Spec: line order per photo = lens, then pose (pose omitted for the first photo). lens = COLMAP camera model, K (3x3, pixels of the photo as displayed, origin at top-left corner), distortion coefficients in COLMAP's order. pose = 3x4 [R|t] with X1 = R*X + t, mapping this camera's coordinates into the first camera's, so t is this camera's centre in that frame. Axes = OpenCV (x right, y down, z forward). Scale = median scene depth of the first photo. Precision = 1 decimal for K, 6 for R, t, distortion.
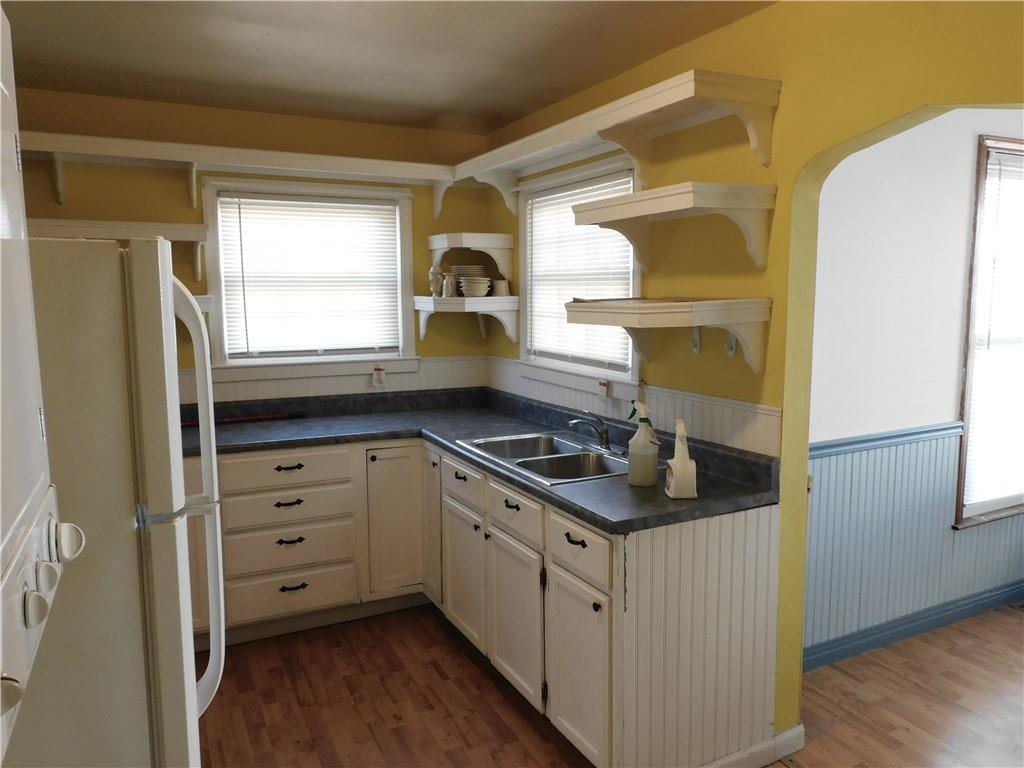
lens RADIAL K [[725.3, 0, 513.9], [0, 725.3, 382.7], [0, 0, 1]] dist [-0.009565, 0.002642]
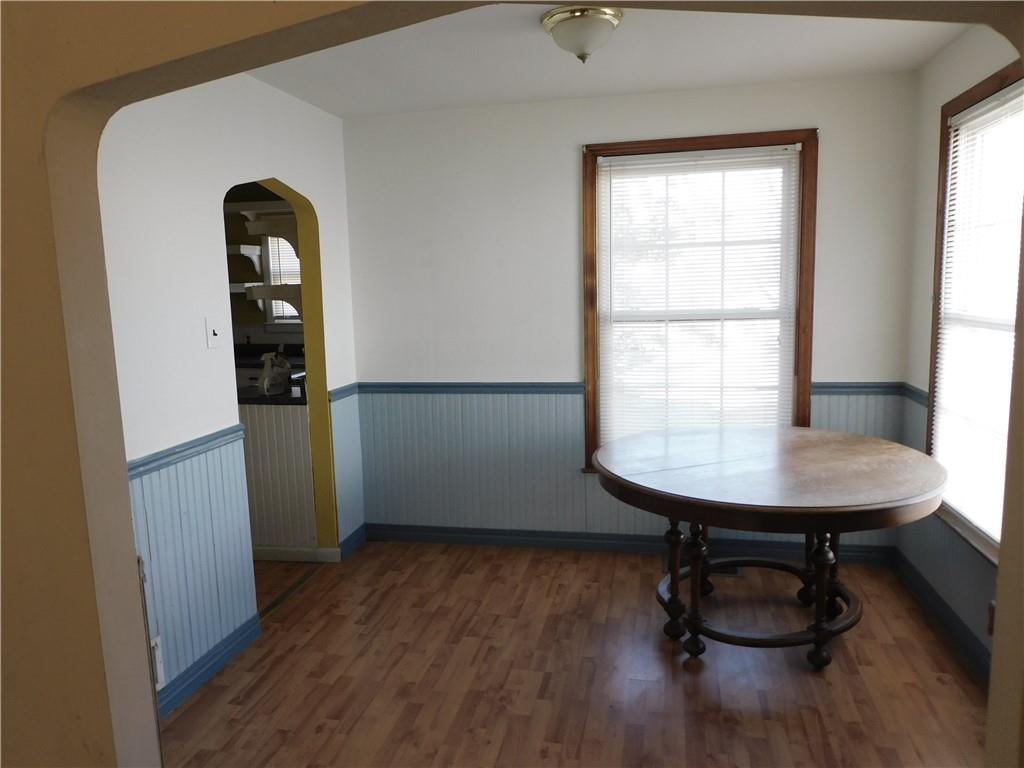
lens RADIAL K [[725.3, 0, 513.9], [0, 725.3, 382.7], [0, 0, 1]] dist [-0.009565, 0.002642]
pose [[0.789102, 0.074617, -0.609713, 1.295307], [-0.054826, 0.997189, 0.051079, -0.001558], [0.611810, -0.006879, 0.790975, -0.034452]]
